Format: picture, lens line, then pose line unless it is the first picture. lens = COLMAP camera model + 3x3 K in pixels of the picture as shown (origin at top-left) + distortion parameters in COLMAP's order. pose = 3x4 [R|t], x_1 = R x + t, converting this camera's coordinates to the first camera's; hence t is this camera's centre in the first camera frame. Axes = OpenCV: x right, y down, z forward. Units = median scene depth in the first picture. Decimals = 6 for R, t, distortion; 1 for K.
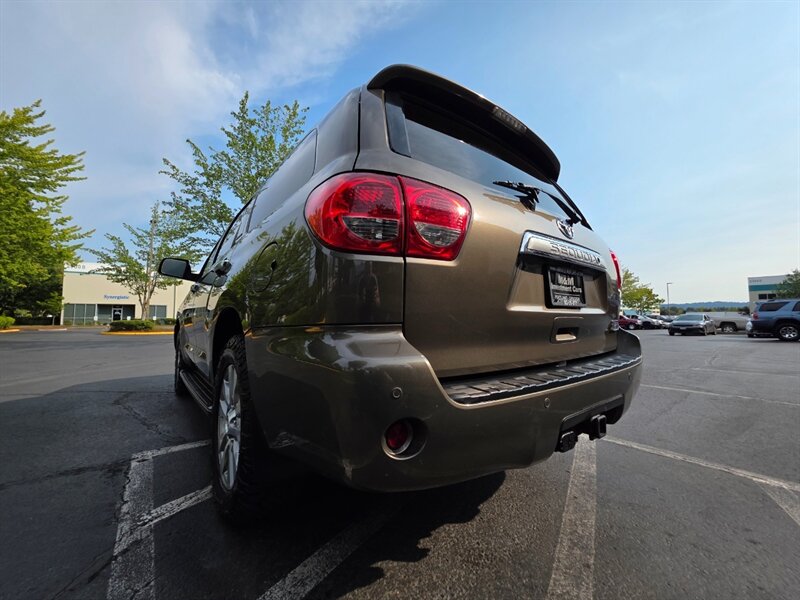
lens RADIAL K [[318.1, 0, 400.0], [0, 318.1, 300.0], [0, 0, 1]] dist [-0.000602, 0.000106]
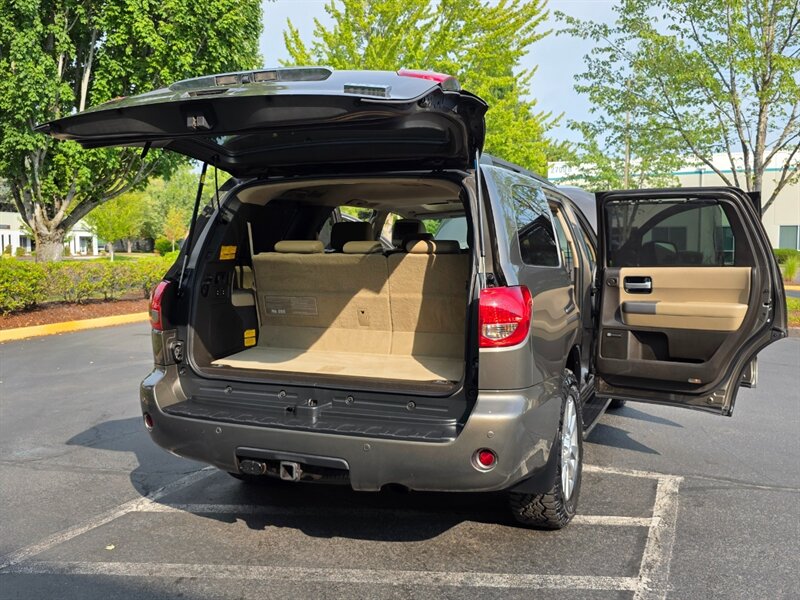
lens RADIAL K [[729.4, 0, 400.0], [0, 729.4, 300.0], [0, 0, 1]] dist [0.030851, 0.000545]
pose [[0.480639, 0.065854, -0.874442, 2.426522], [0.054602, 0.992994, 0.104794, -0.379608], [0.875217, -0.098114, 0.473676, 0.111149]]
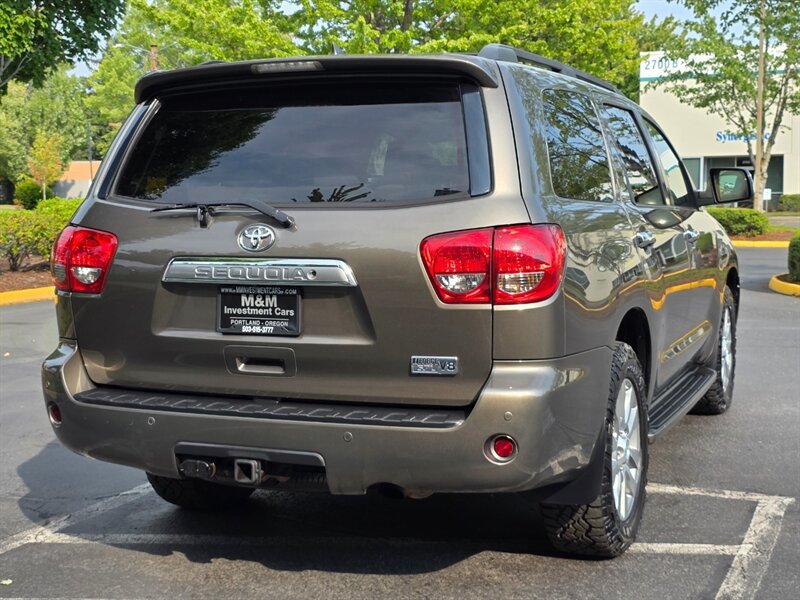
lens RADIAL K [[1173.0, 0, 400.0], [0, 1173.0, 300.0], [0, 0, 1]] dist [0.043676, 0.027507]
pose [[0.476020, 0.078501, -0.875924, 2.843138], [0.064213, 0.990247, 0.123643, -0.353987], [0.877087, -0.115102, 0.466336, -0.078642]]
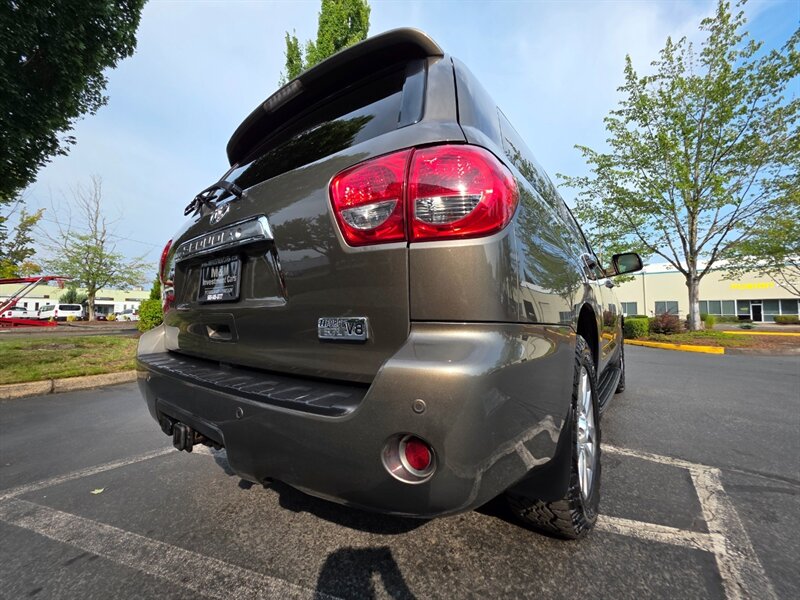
lens RADIAL K [[320.3, 0, 401.6], [0, 320.3, 298.7], [0, 0, 1]] dist [0.000748, 0.000134]
pose [[0.243597, -0.050612, -0.968555, 1.283227], [0.057902, 0.997615, -0.037568, 0.064263], [0.968147, -0.046929, 0.245947, 1.075013]]
